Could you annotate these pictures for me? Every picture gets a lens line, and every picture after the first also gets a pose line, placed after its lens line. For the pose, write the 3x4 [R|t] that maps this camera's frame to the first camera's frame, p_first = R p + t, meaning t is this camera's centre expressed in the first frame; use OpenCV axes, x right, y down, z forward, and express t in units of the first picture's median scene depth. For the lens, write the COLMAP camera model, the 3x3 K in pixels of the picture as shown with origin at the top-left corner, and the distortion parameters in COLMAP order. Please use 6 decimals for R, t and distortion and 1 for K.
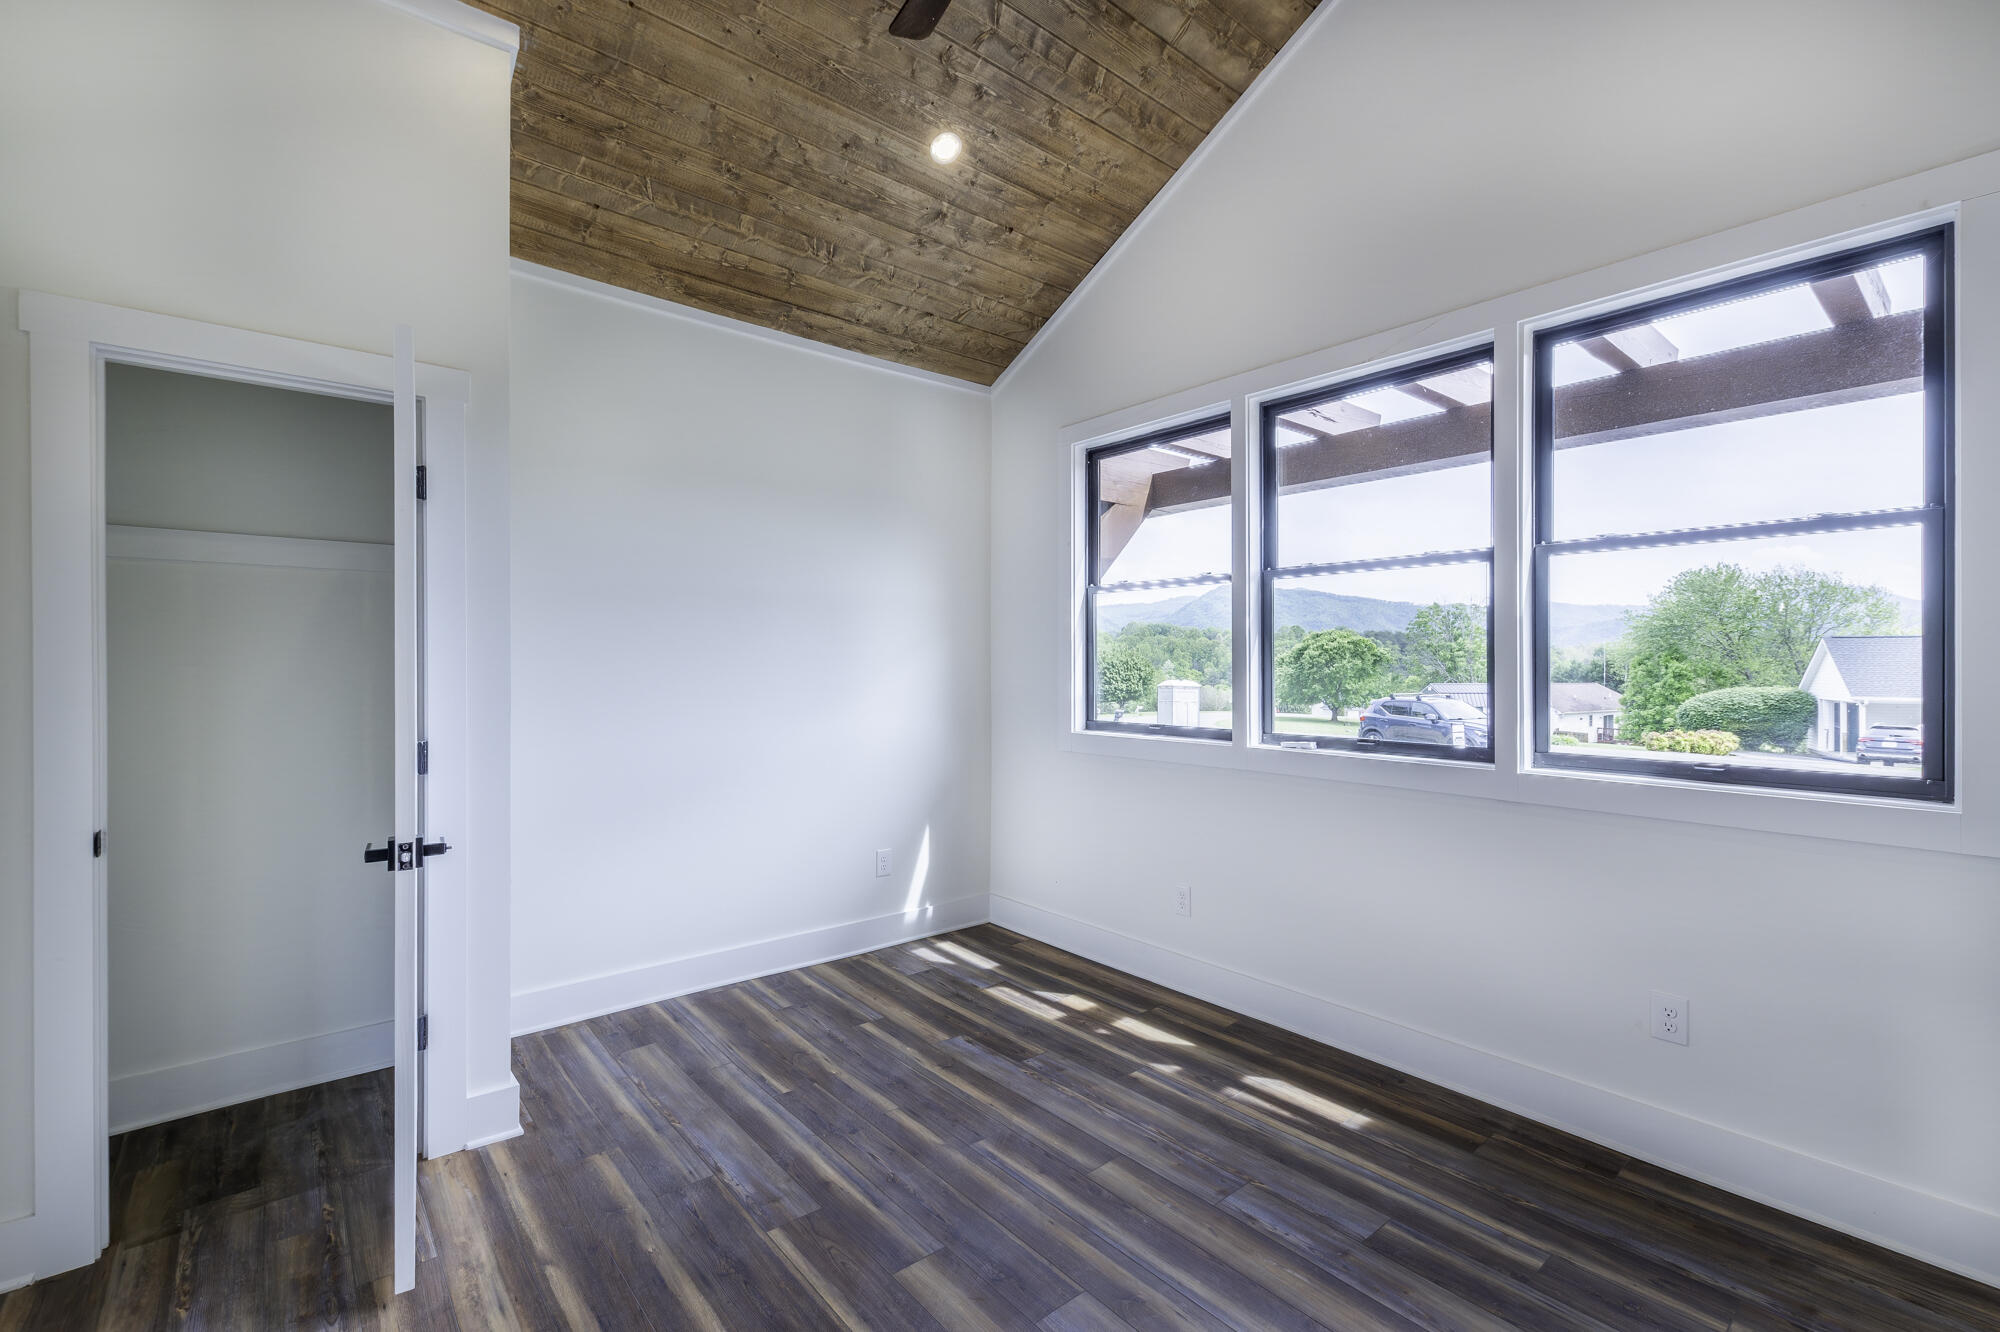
lens RADIAL K [[882.3, 0, 1021.1], [0, 882.3, 660.1], [0, 0, 1]] dist [0.016479, -0.003549]
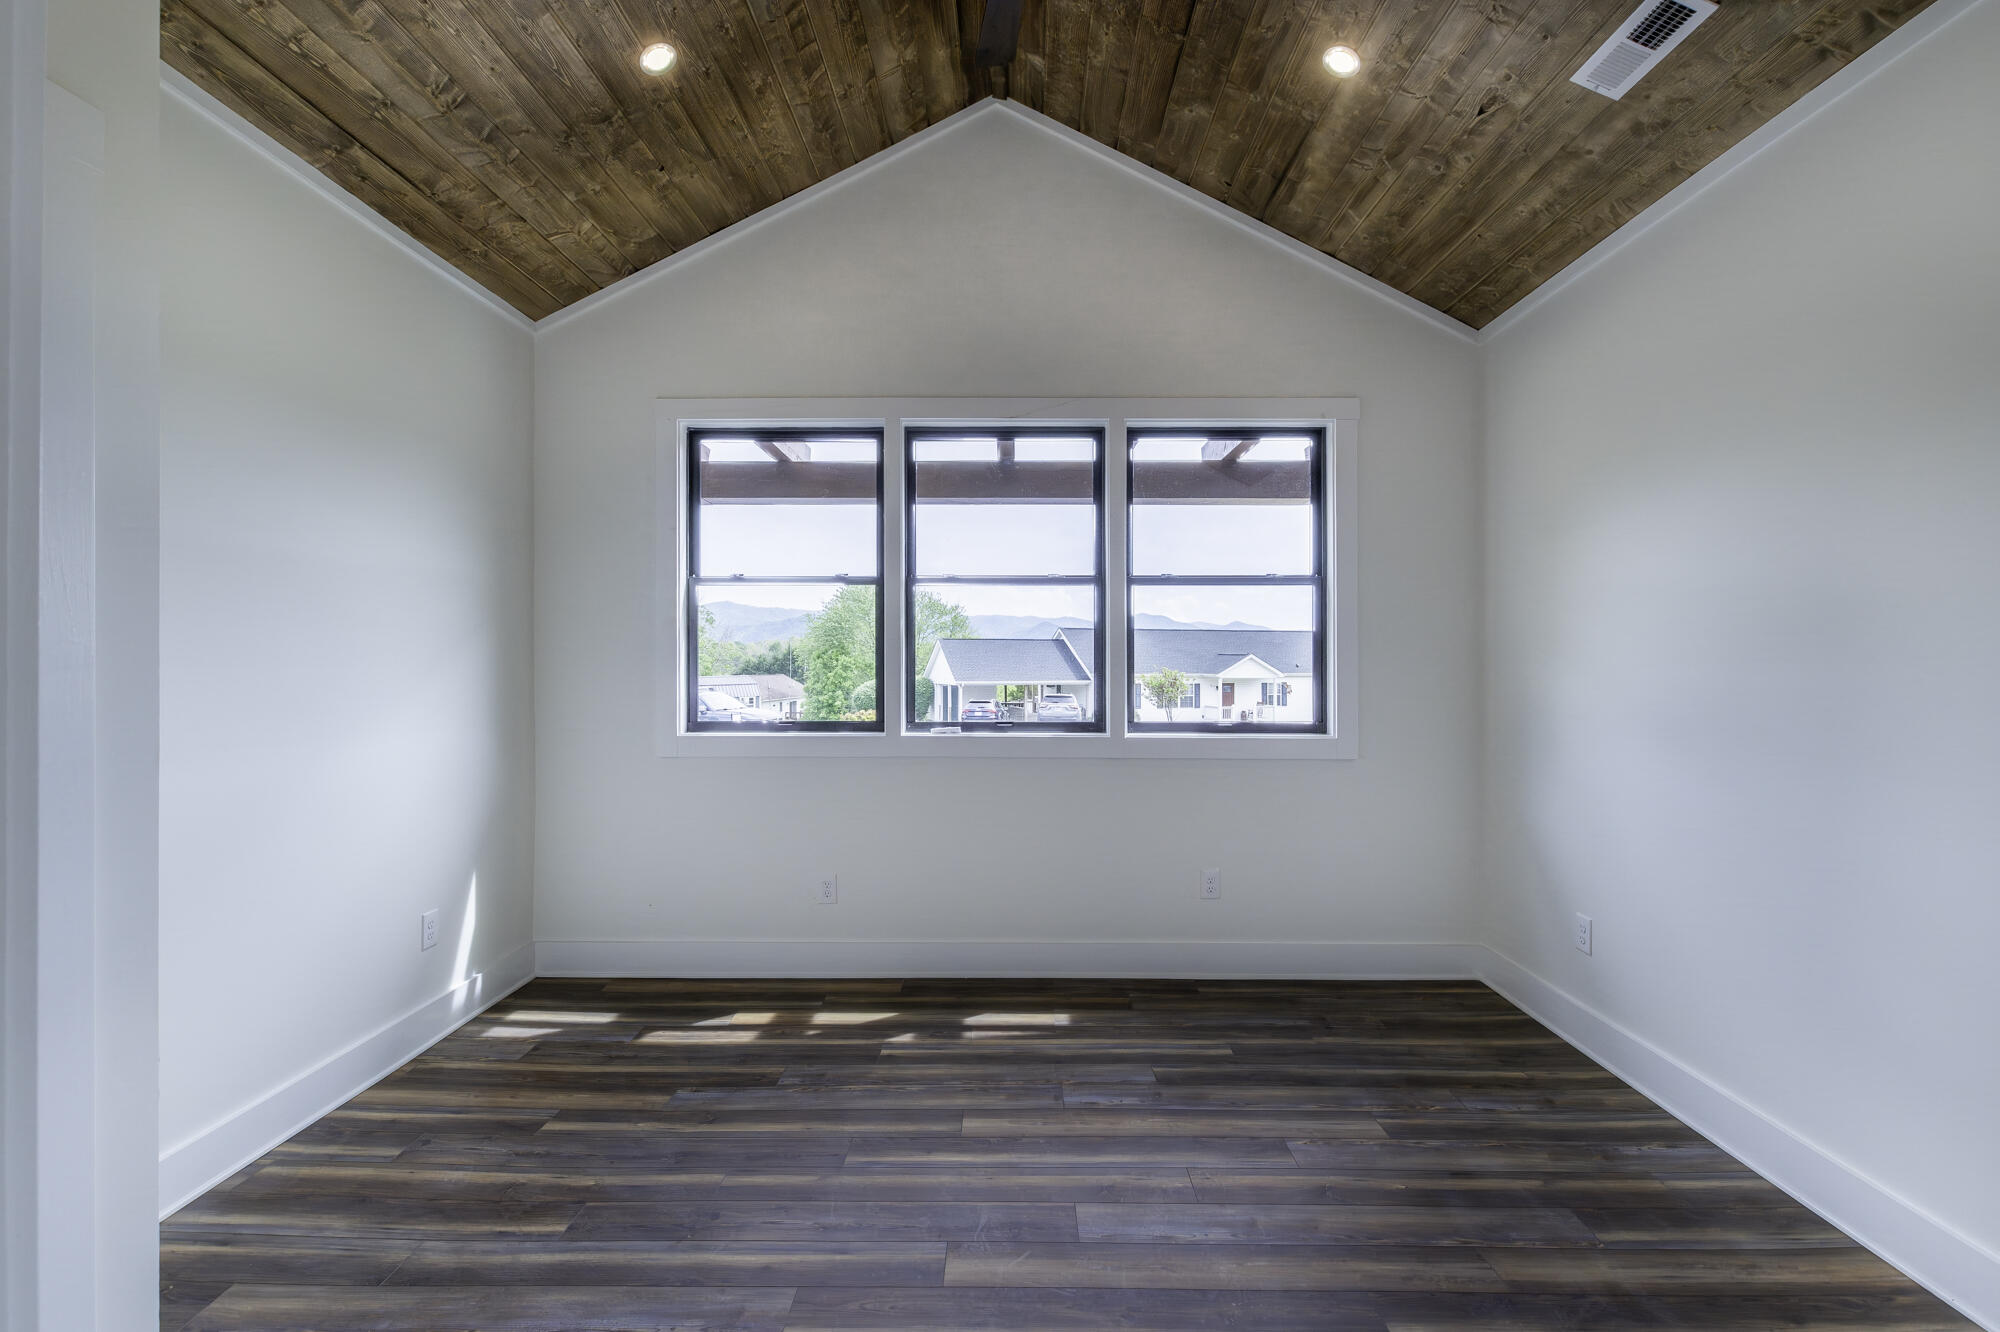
lens RADIAL K [[882.3, 0, 1006.4], [0, 882.3, 651.4], [0, 0, 1]] dist [0.016479, -0.003549]
pose [[0.649365, 0.004329, 0.760464, -0.525879], [-0.001911, 0.999990, -0.004060, -0.002890], [-0.760474, 0.001183, 0.649367, 0.190787]]
